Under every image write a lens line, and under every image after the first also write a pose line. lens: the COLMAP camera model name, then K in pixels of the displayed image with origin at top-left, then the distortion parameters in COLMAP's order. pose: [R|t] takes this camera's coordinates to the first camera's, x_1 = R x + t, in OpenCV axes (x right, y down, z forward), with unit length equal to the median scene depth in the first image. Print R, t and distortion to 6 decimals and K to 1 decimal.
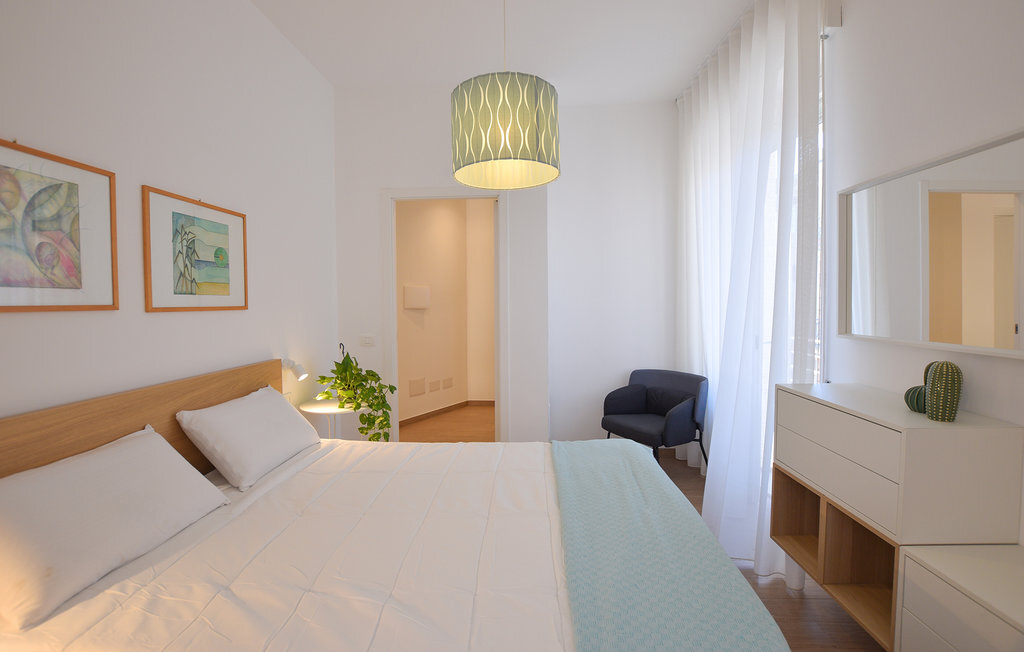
lens RADIAL K [[461.4, 0, 510.9], [0, 461.4, 317.2], [0, 0, 1]] dist [0.000803, 0.000604]
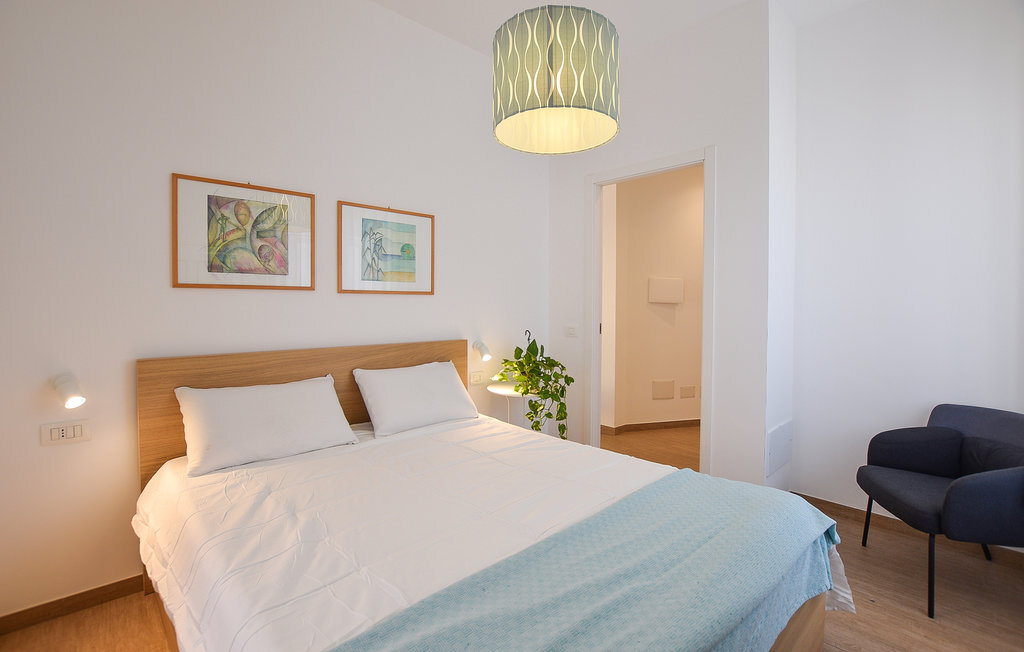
lens RADIAL K [[476.6, 0, 517.0], [0, 476.6, 313.9], [0, 0, 1]] dist [-0.012475, 0.000130]
pose [[0.733605, 0.027754, -0.679009, 0.538677], [-0.035052, 0.999381, 0.002978, 0.027131], [0.678672, 0.021616, 0.734124, 0.309674]]
